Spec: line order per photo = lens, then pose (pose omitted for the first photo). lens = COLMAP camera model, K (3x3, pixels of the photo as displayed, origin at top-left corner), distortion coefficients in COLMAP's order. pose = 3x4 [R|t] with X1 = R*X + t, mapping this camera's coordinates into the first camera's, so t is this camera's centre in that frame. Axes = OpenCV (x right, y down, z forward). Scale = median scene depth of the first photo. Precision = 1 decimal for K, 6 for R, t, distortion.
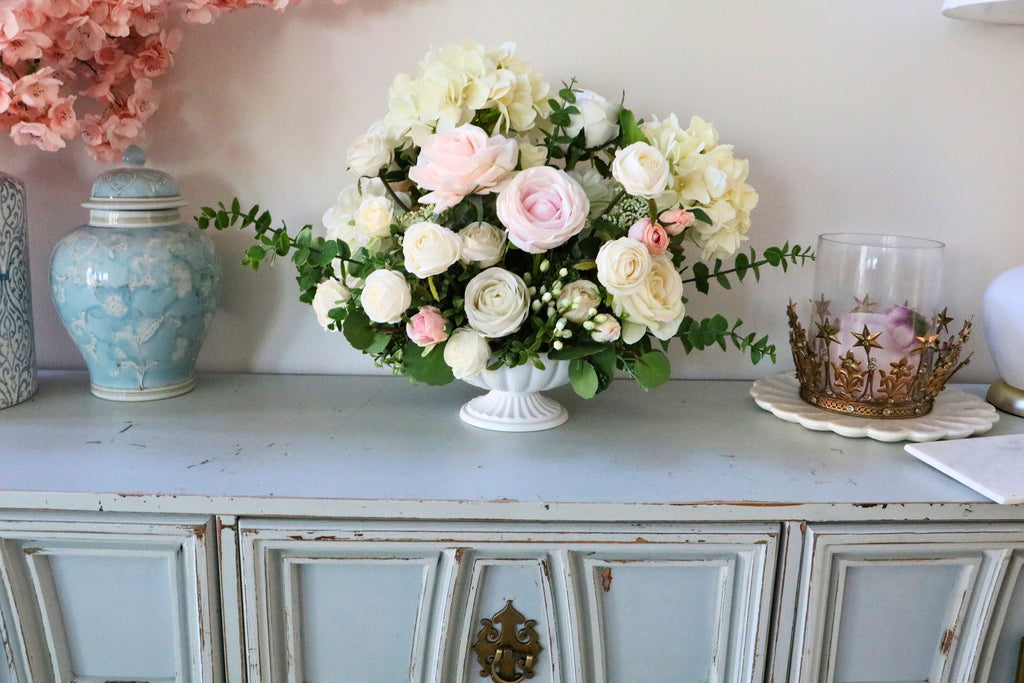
lens RADIAL K [[985.4, 0, 523.0], [0, 985.4, 352.9], [0, 0, 1]] dist [-0.092299, 0.000000]
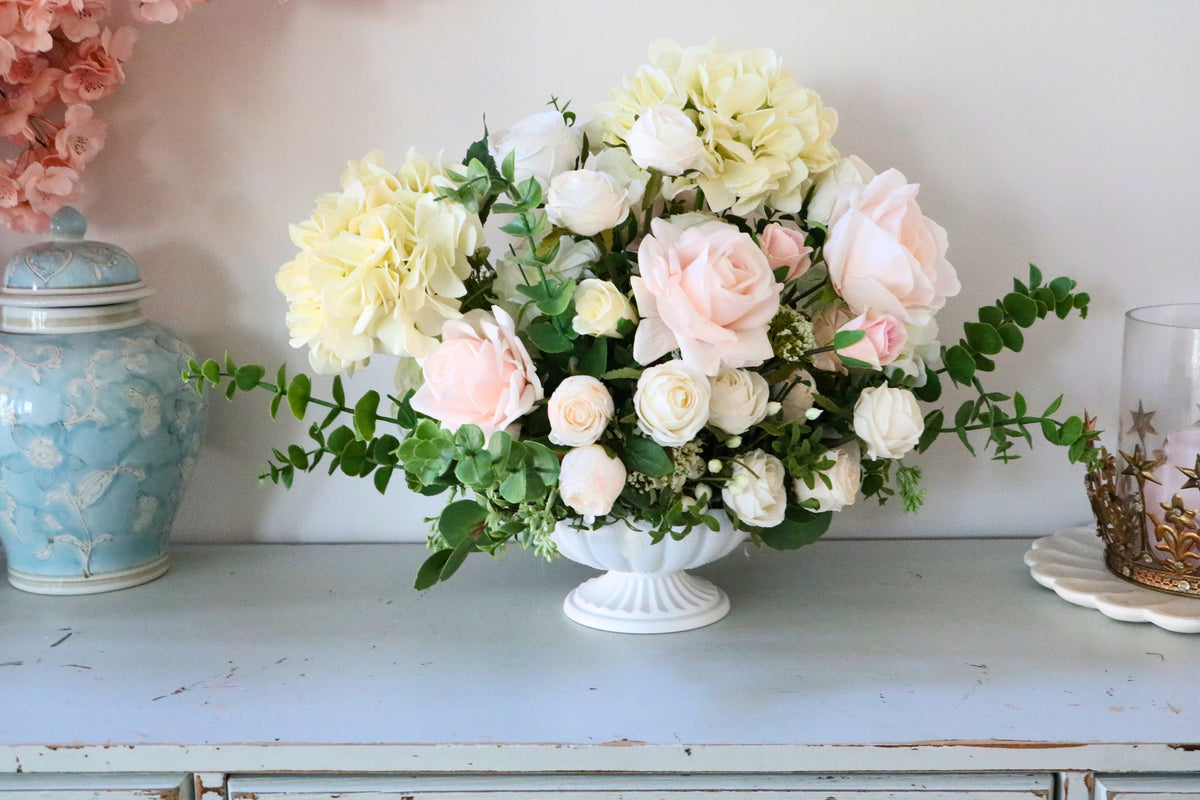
lens RADIAL K [[1626.7, 0, 613.6], [0, 1626.7, 410.6], [0, 0, 1]] dist [0.033095, 0.000000]
pose [[0.997221, -0.026236, -0.069728, 0.045614], [0.023907, 0.999135, -0.034033, -0.029620], [0.070560, 0.032272, 0.996985, -0.086071]]
